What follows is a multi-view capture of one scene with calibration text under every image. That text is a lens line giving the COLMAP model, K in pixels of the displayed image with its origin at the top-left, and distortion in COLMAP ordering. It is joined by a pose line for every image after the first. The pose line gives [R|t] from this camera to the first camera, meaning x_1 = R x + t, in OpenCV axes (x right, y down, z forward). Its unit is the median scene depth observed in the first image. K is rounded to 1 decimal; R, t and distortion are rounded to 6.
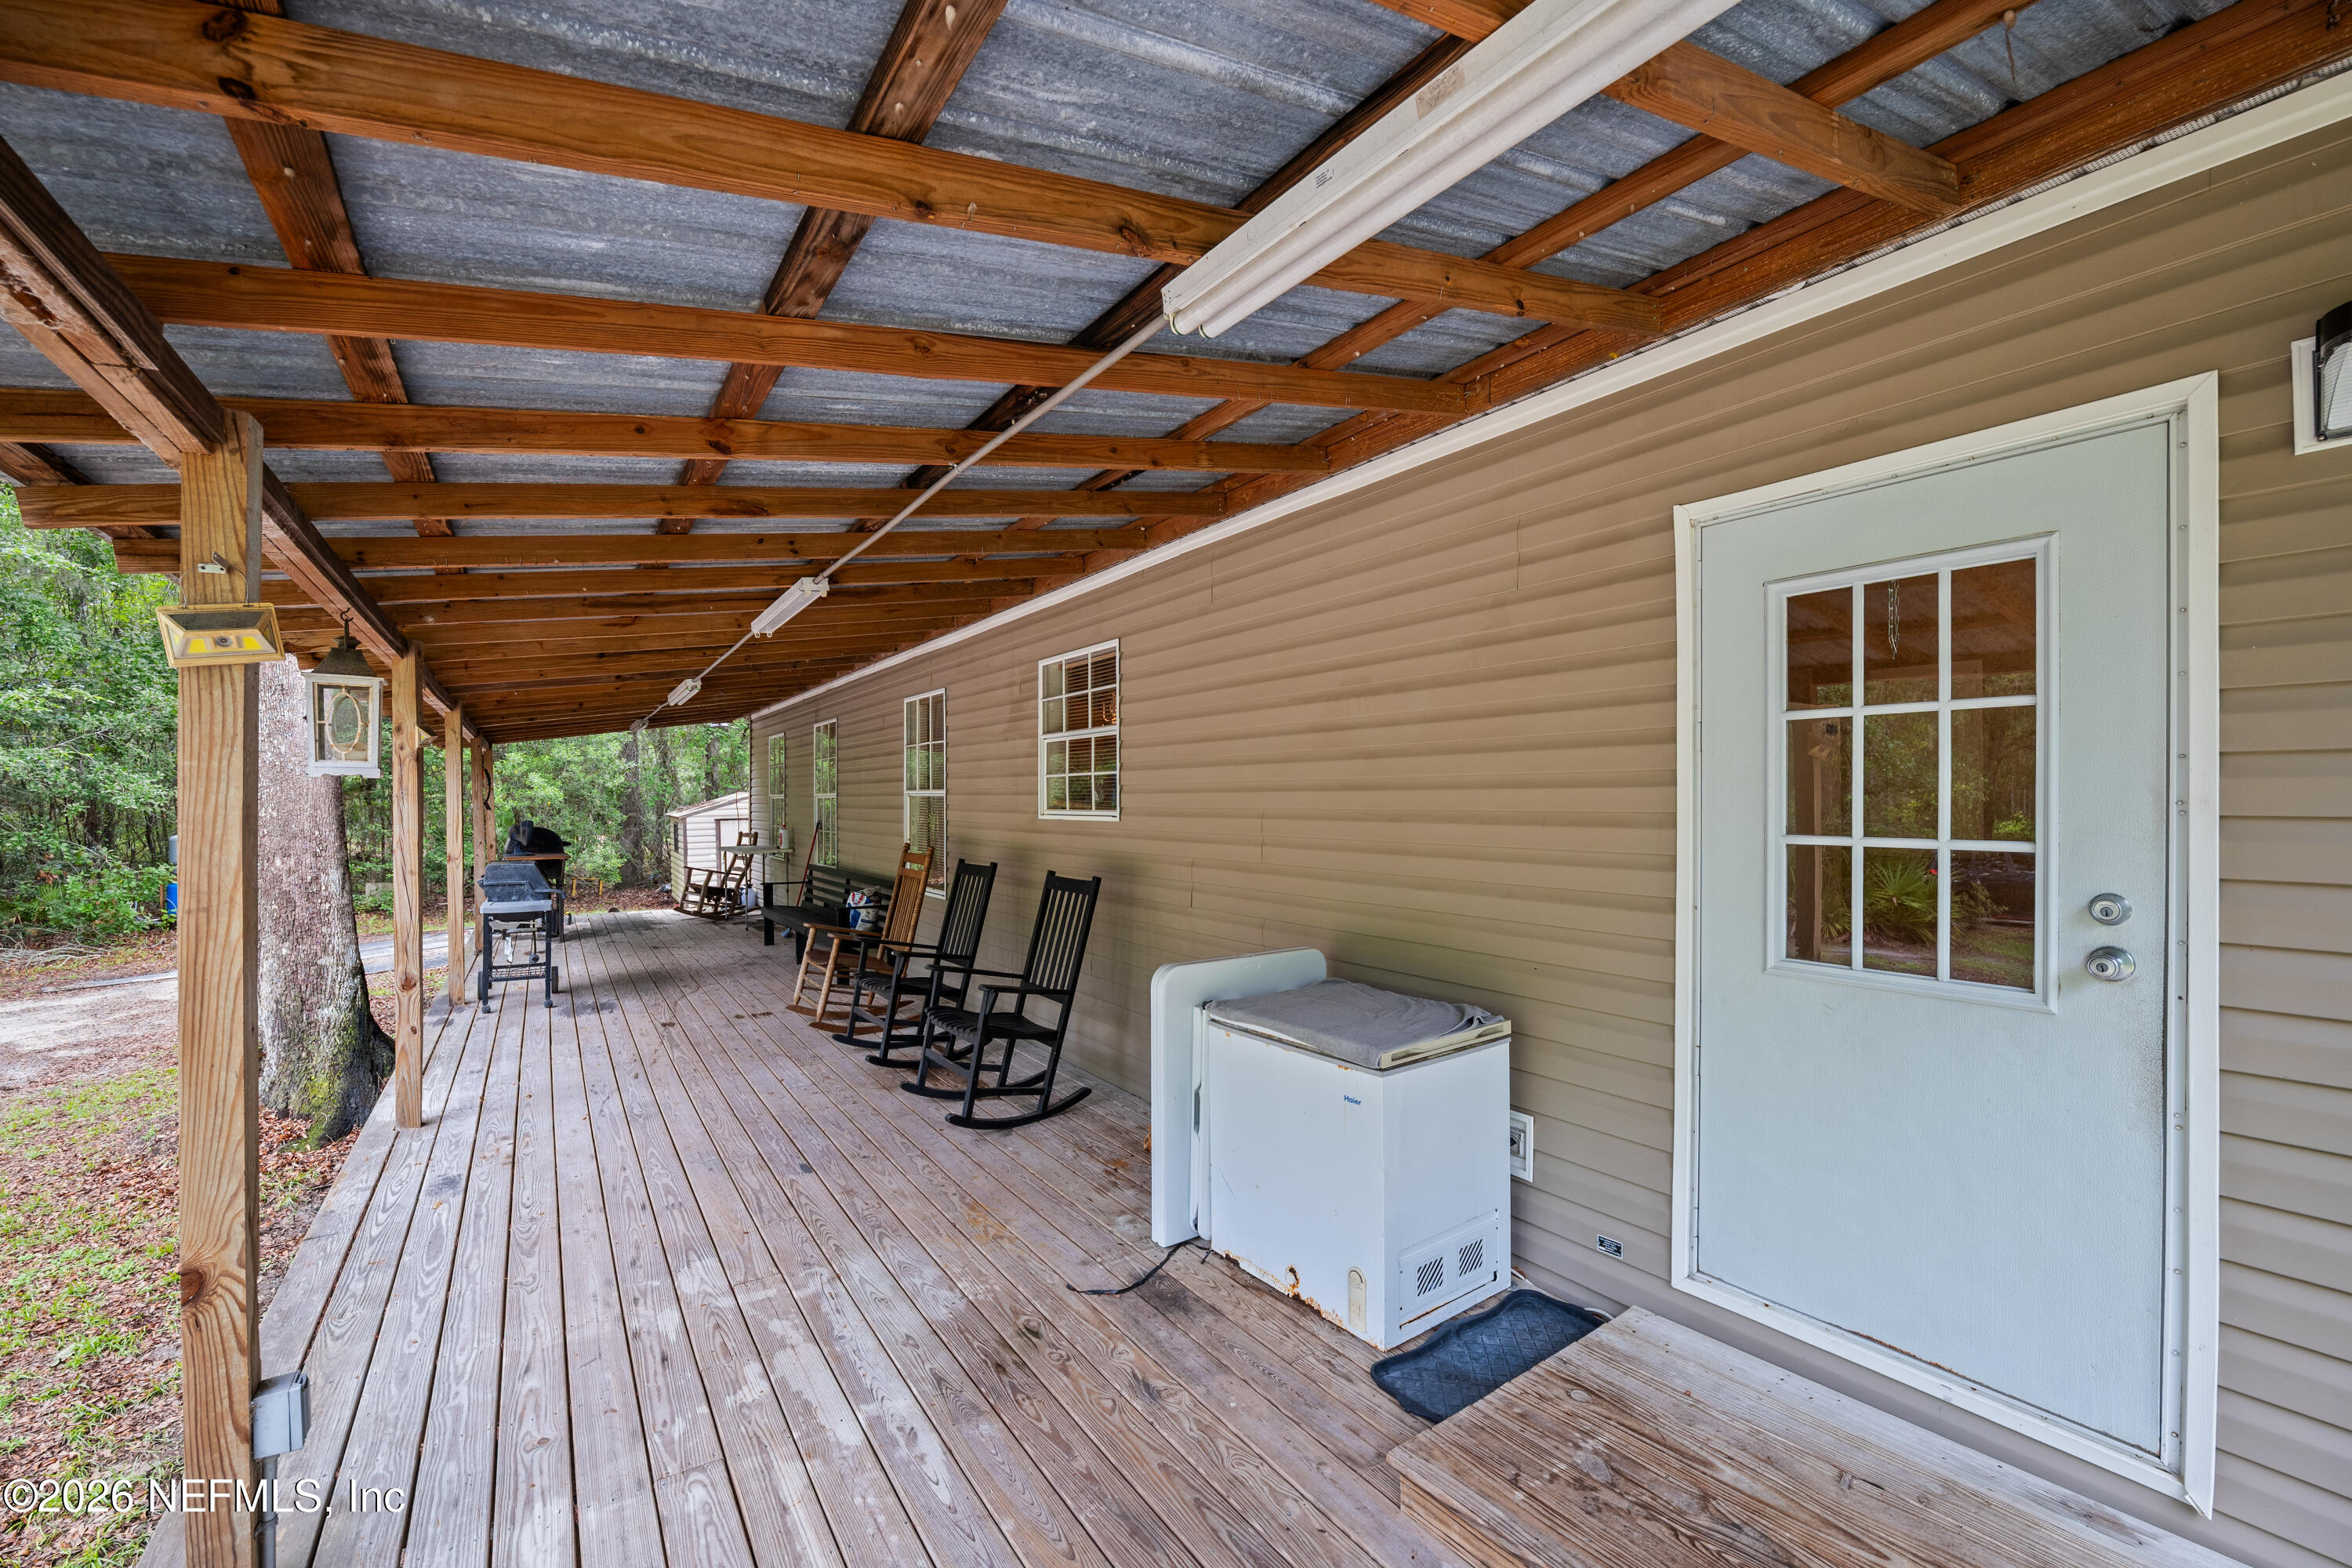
lens RADIAL K [[965.8, 0, 1163.0], [0, 965.8, 799.2], [0, 0, 1]] dist [-0.010338, 0.000167]
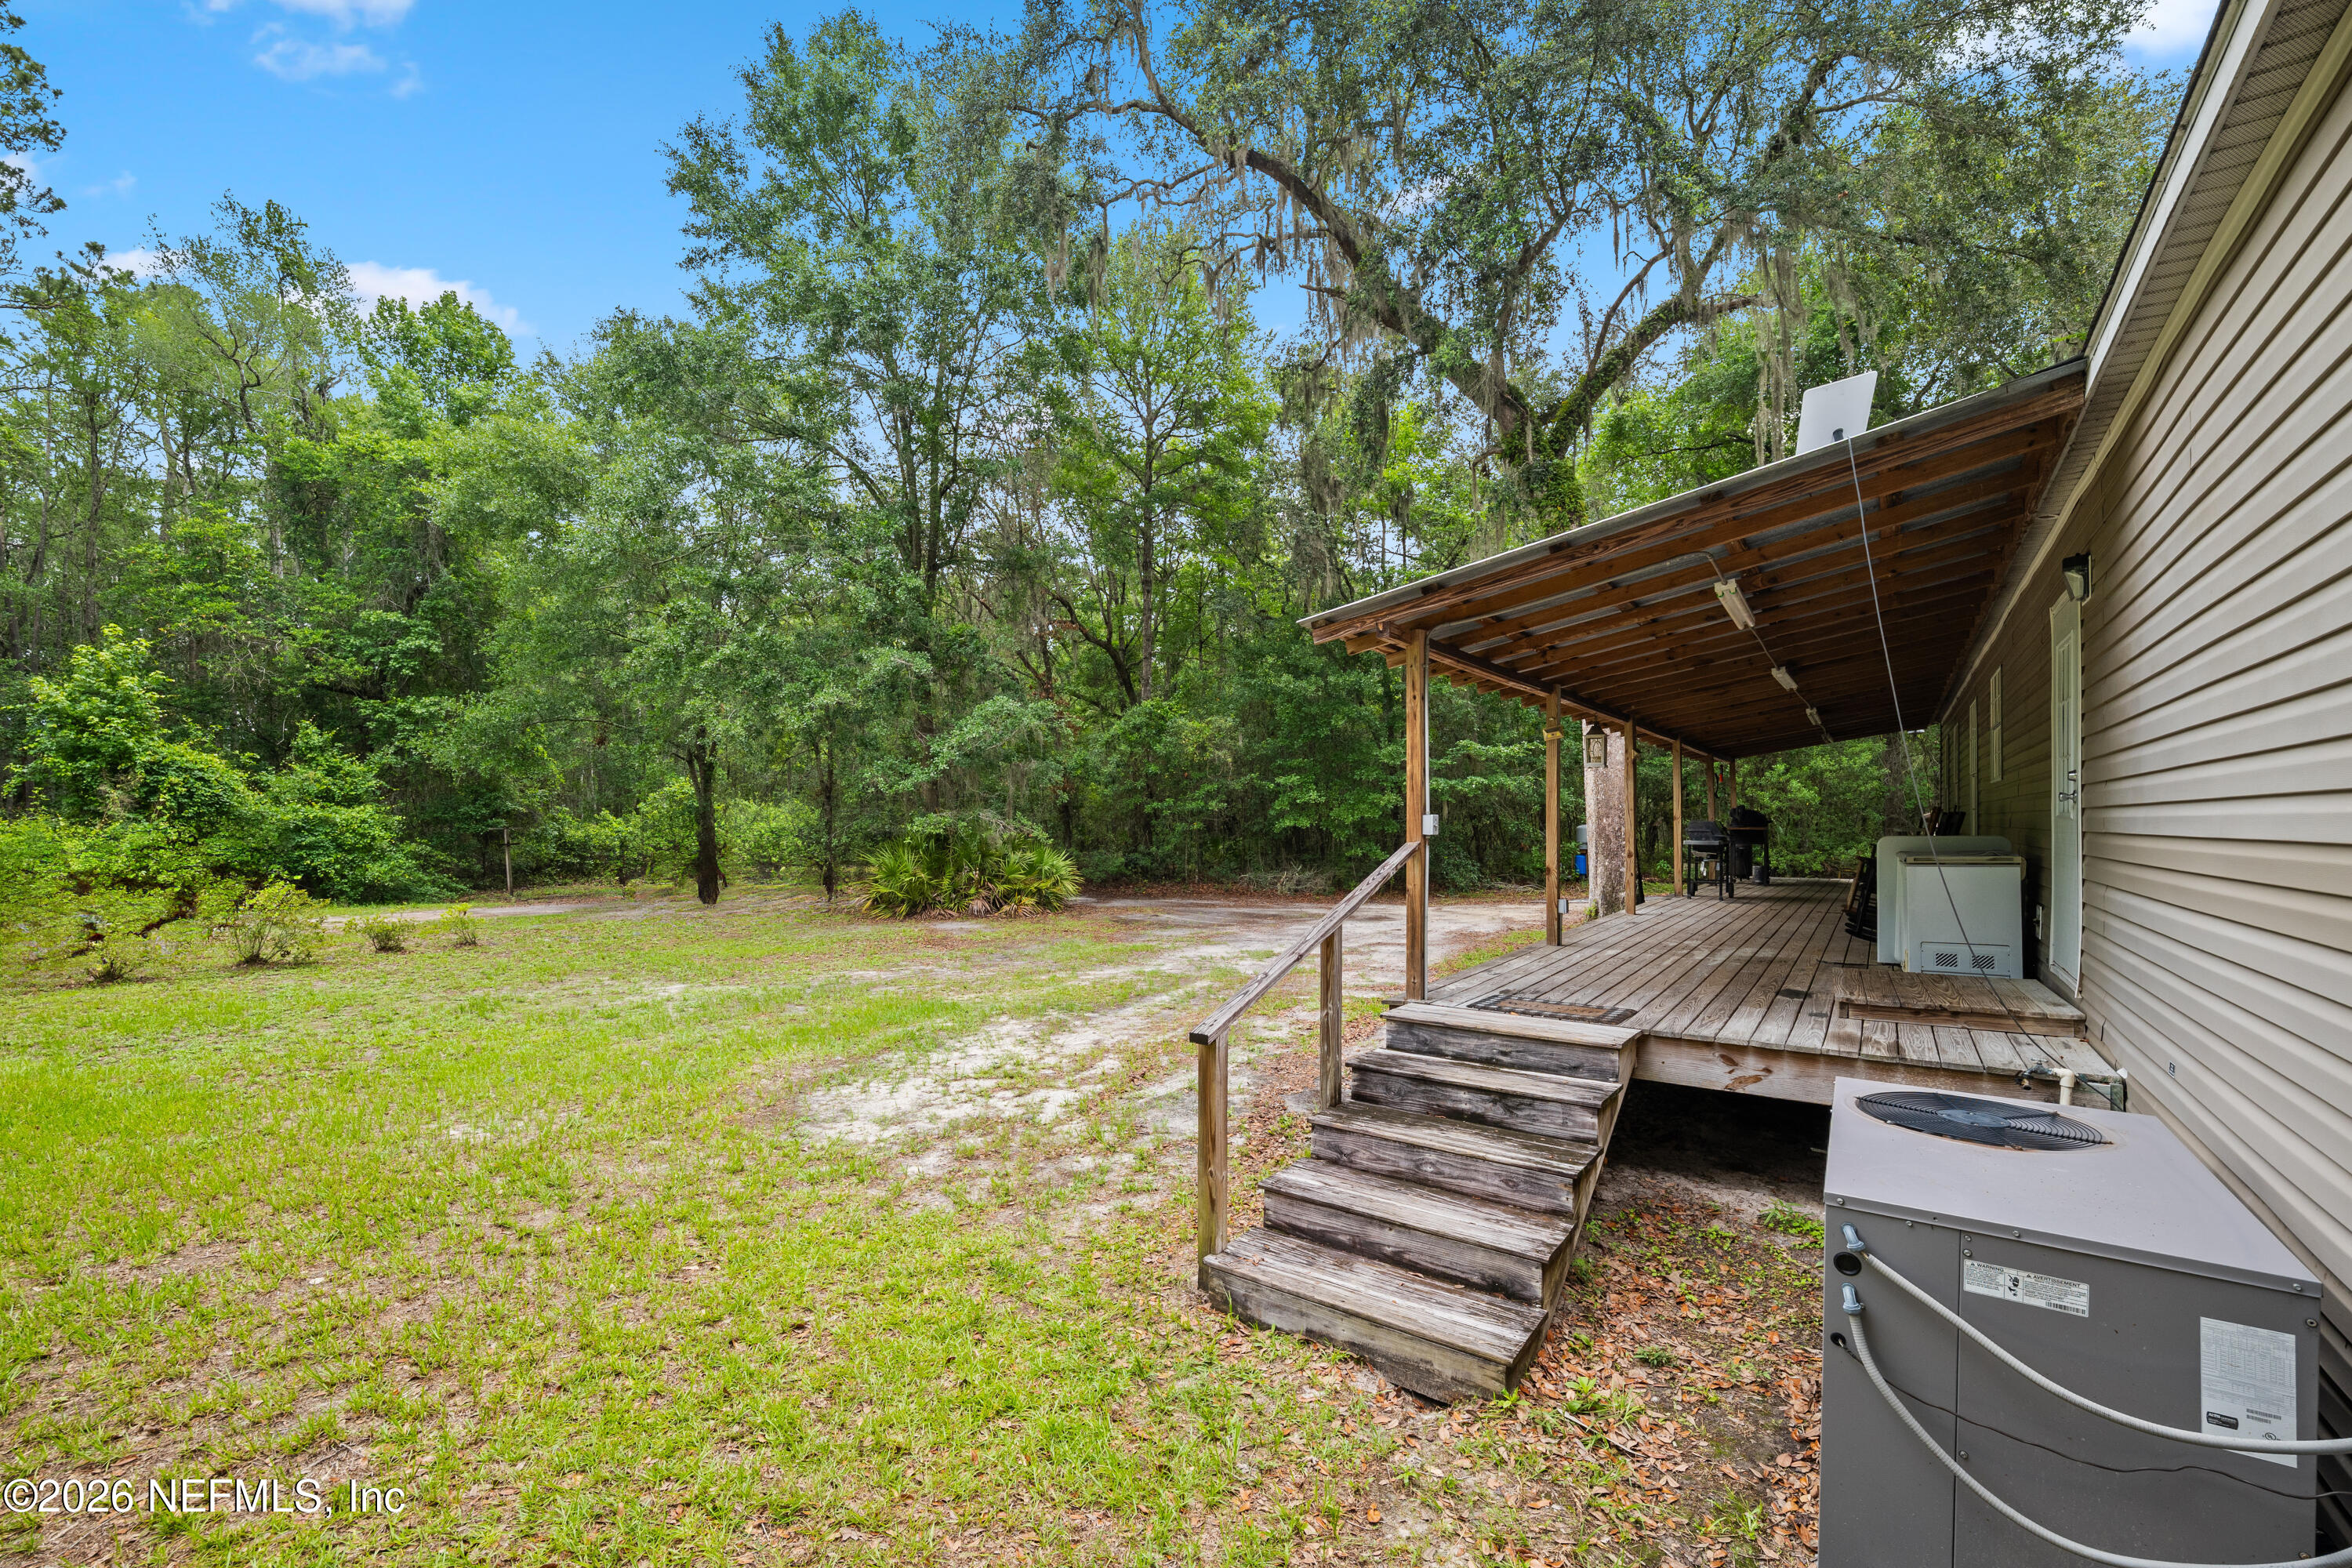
lens RADIAL K [[965.8, 0, 1163.0], [0, 965.8, 799.2], [0, 0, 1]] dist [-0.010338, 0.000167]
pose [[0.340052, -0.021177, -0.940168, 1.473714], [0.001944, 0.999760, -0.021817, 0.130823], [0.940405, 0.005591, 0.340012, -1.262099]]
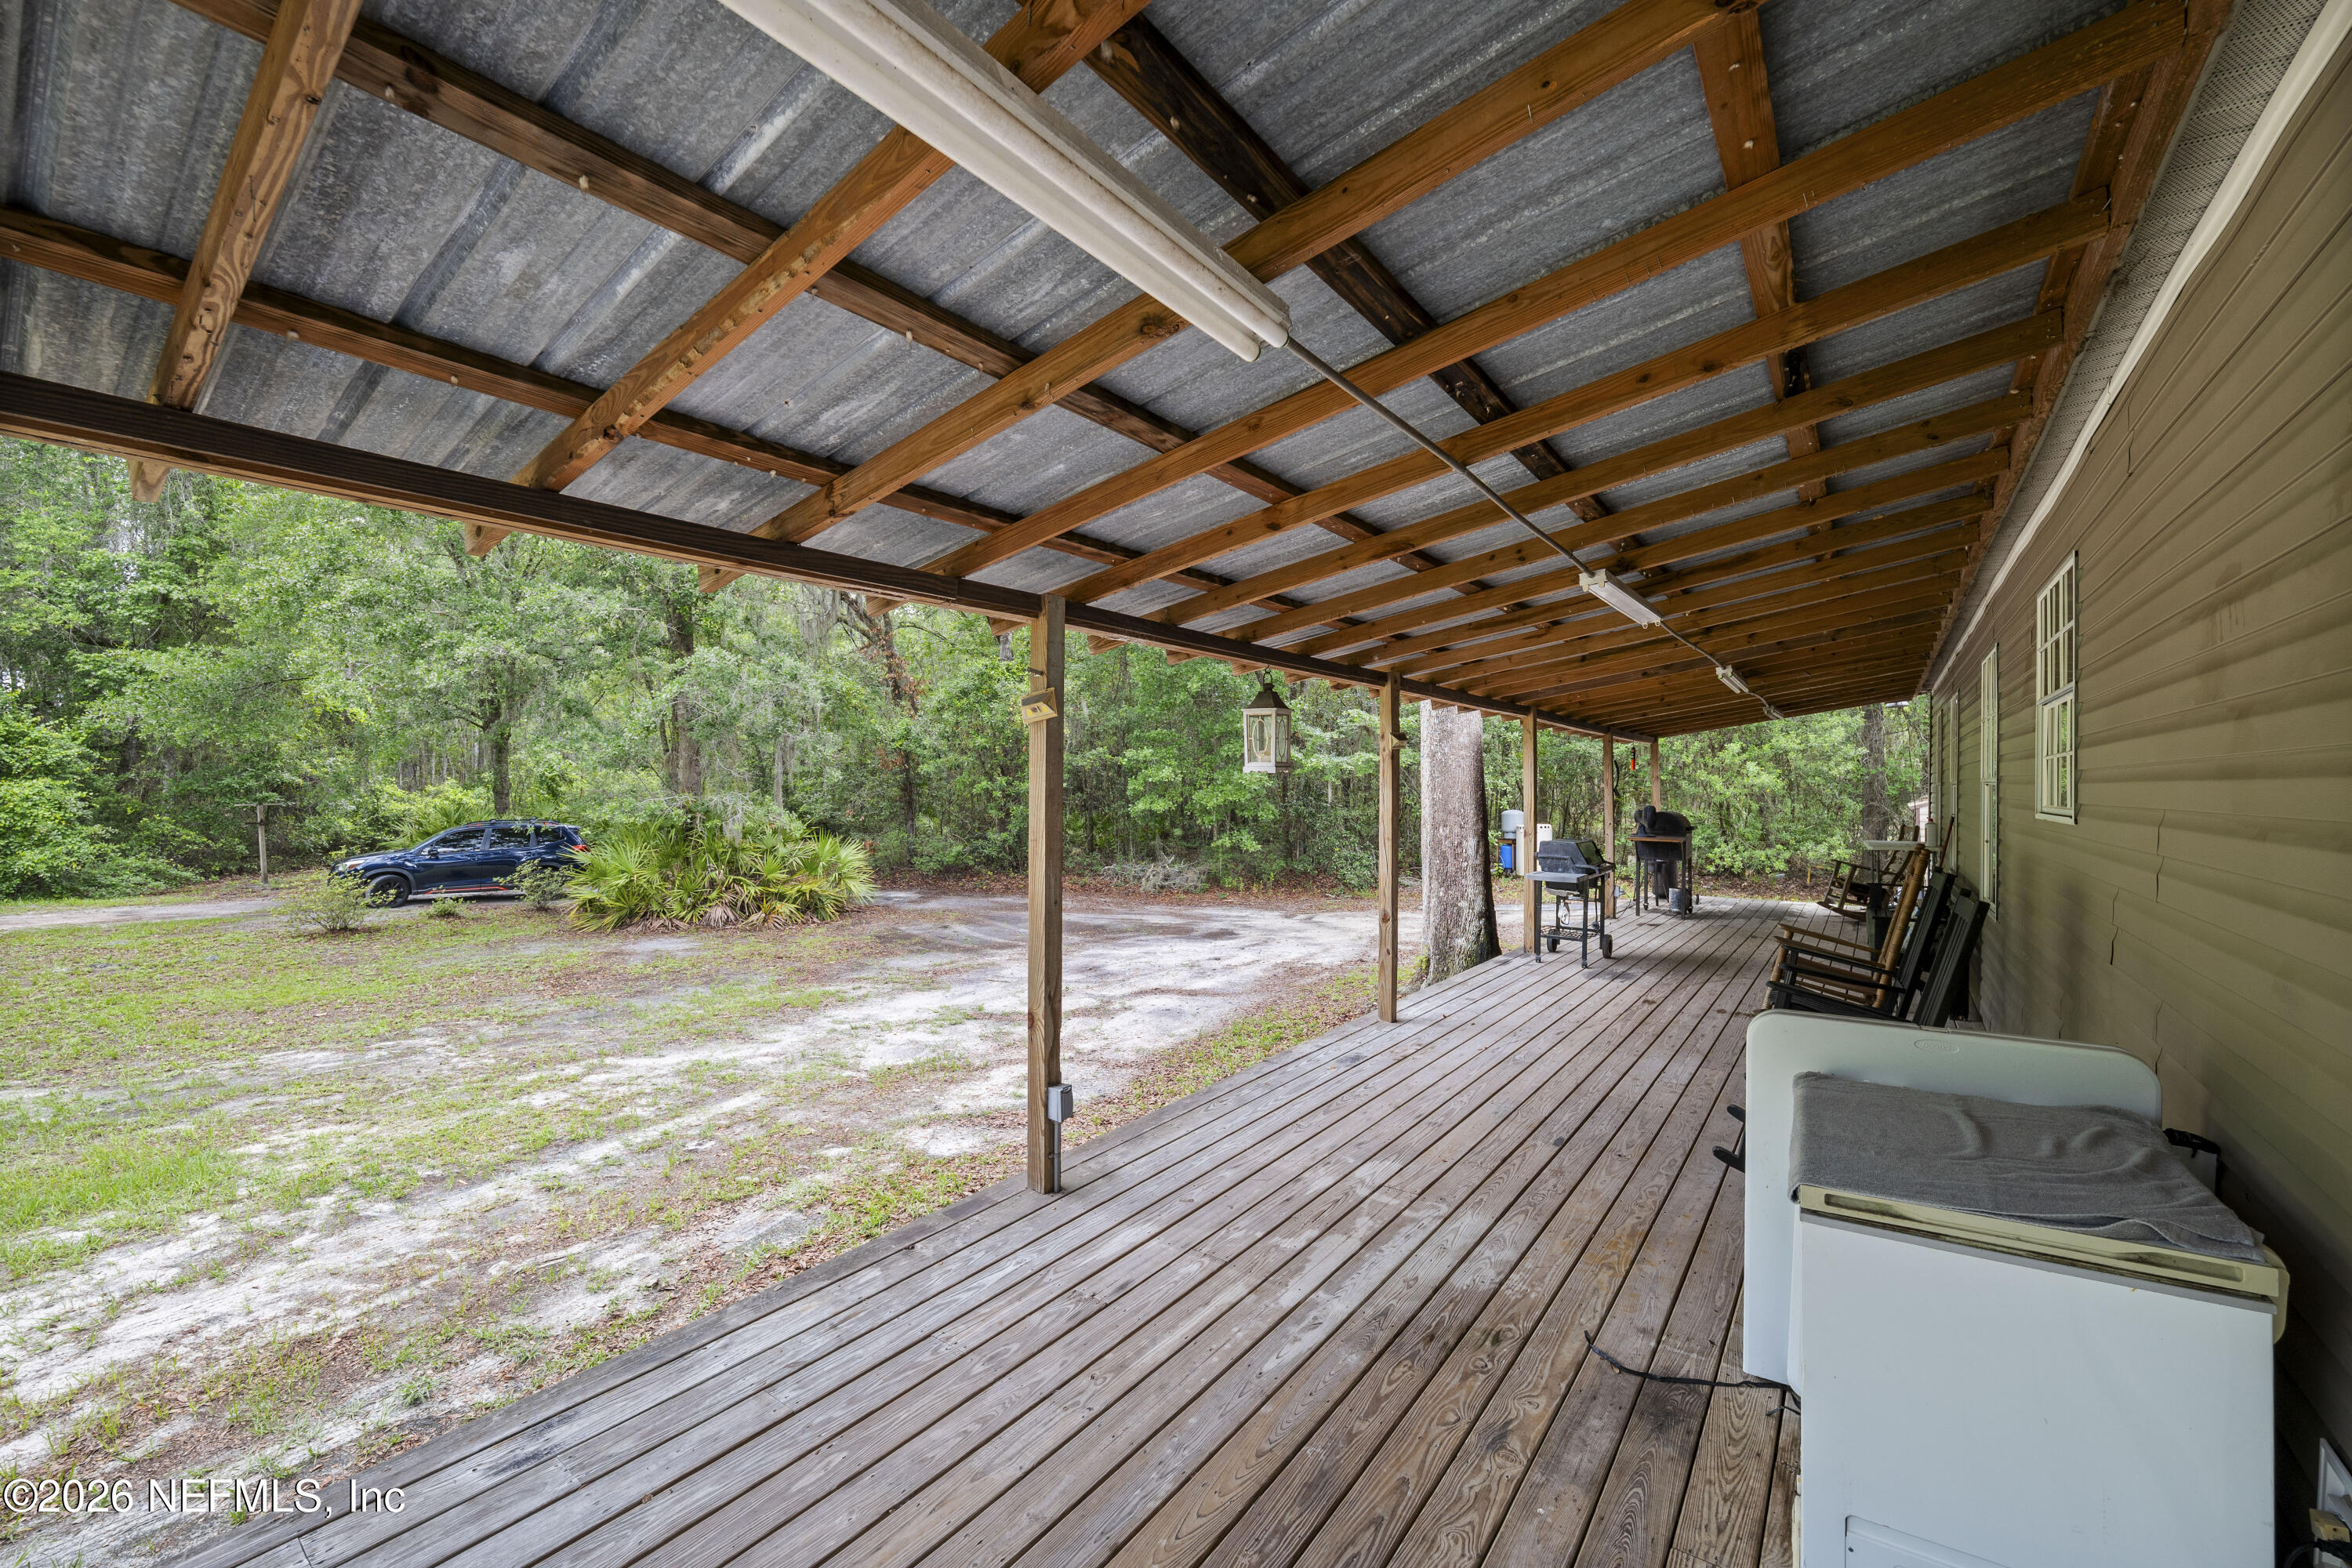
lens RADIAL K [[948.9, 0, 1172.1], [0, 948.9, 779.1], [0, 0, 1]] dist [-0.014583, 0.000111]
pose [[0.343984, -0.002599, -0.938972, 0.525370], [-0.004817, 0.999978, -0.004533, -0.003866], [0.938963, 0.006083, 0.343964, 0.294152]]
